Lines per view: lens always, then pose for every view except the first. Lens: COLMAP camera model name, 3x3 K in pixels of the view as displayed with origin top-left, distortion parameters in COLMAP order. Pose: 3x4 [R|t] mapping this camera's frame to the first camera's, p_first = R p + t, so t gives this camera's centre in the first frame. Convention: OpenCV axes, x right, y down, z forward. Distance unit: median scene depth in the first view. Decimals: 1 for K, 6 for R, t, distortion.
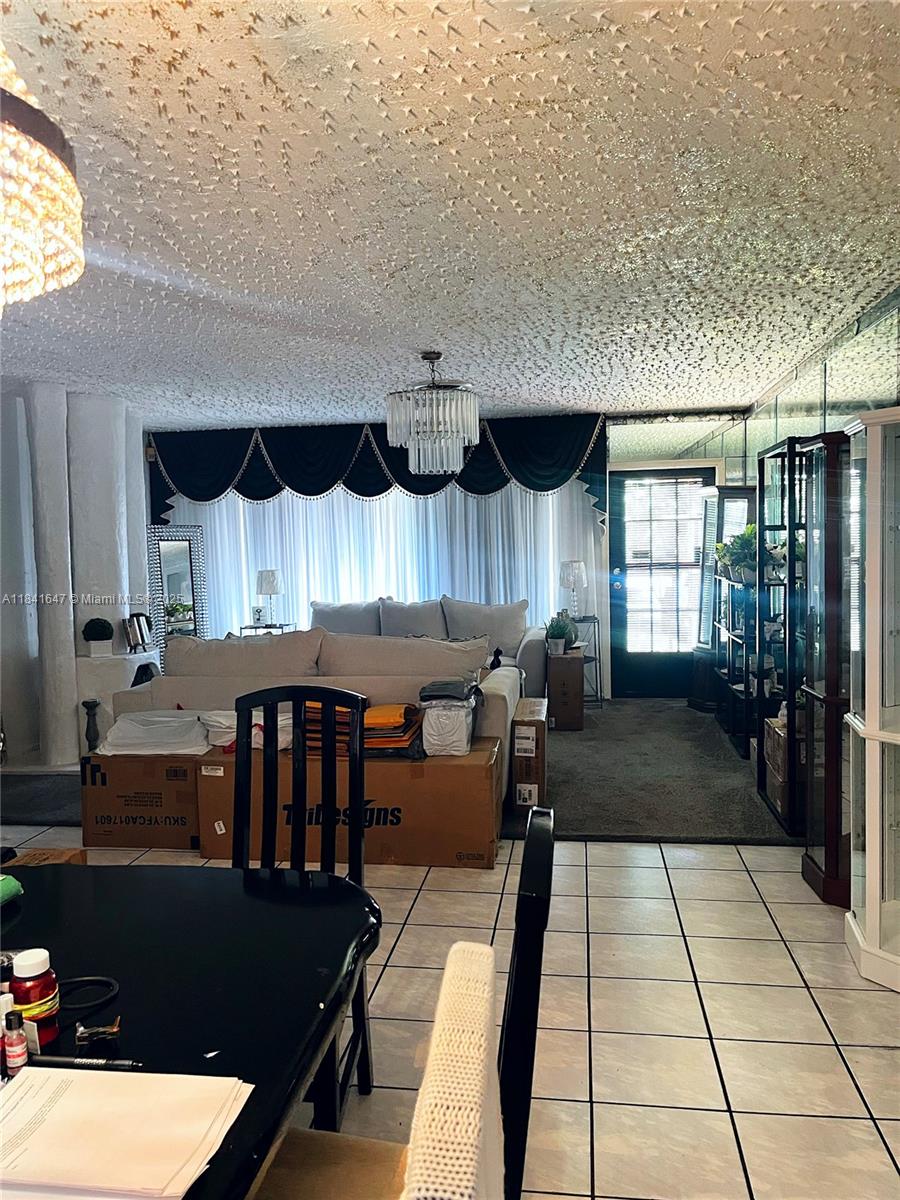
lens RADIAL K [[923.5, 0, 445.9], [0, 923.5, 596.5], [0, 0, 1]] dist [0.013509, -0.002512]
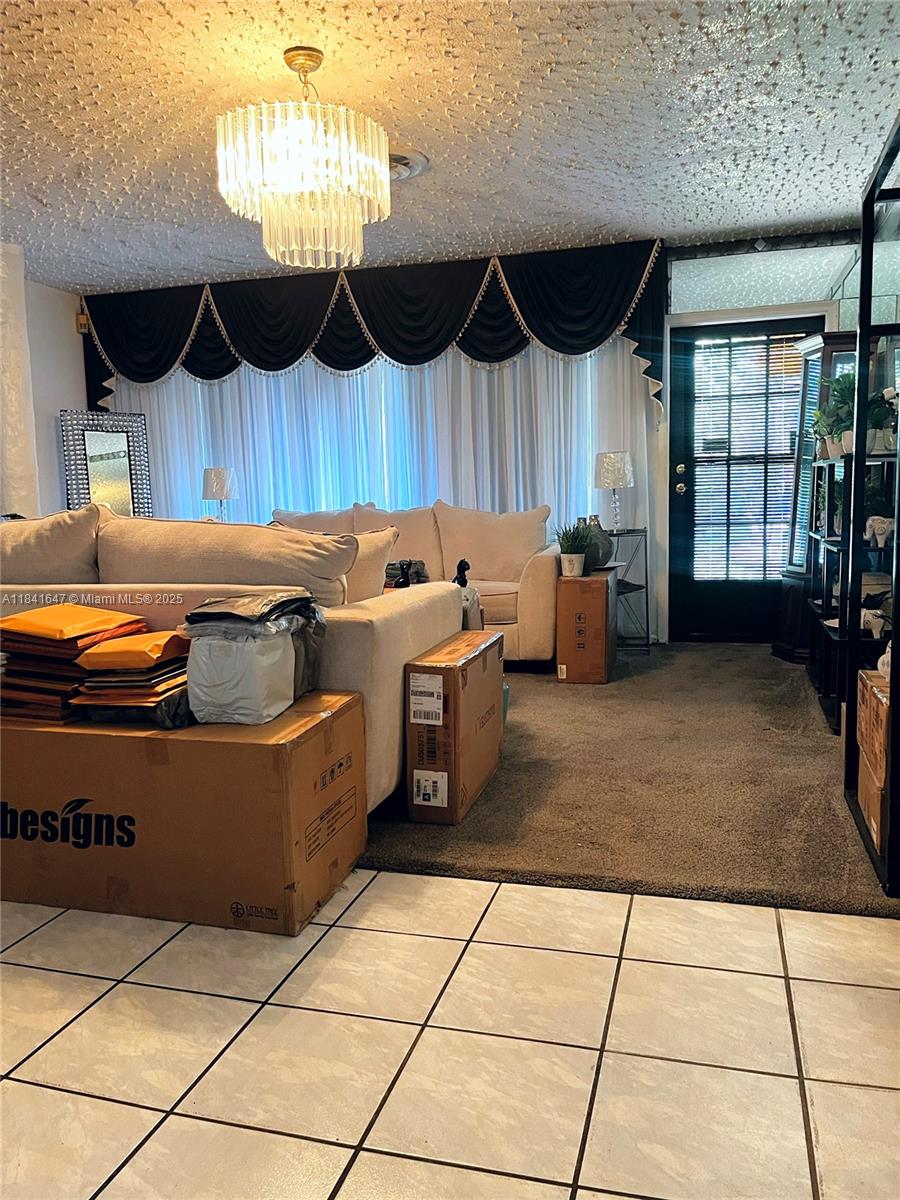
lens RADIAL K [[923.5, 0, 452.7], [0, 923.5, 609.6], [0, 0, 1]] dist [0.013509, -0.002512]
pose [[0.991269, 0.014553, -0.131050, 0.108850], [-0.005566, 0.997623, 0.068688, 0.036157], [0.131738, -0.067359, 0.988993, 0.259210]]
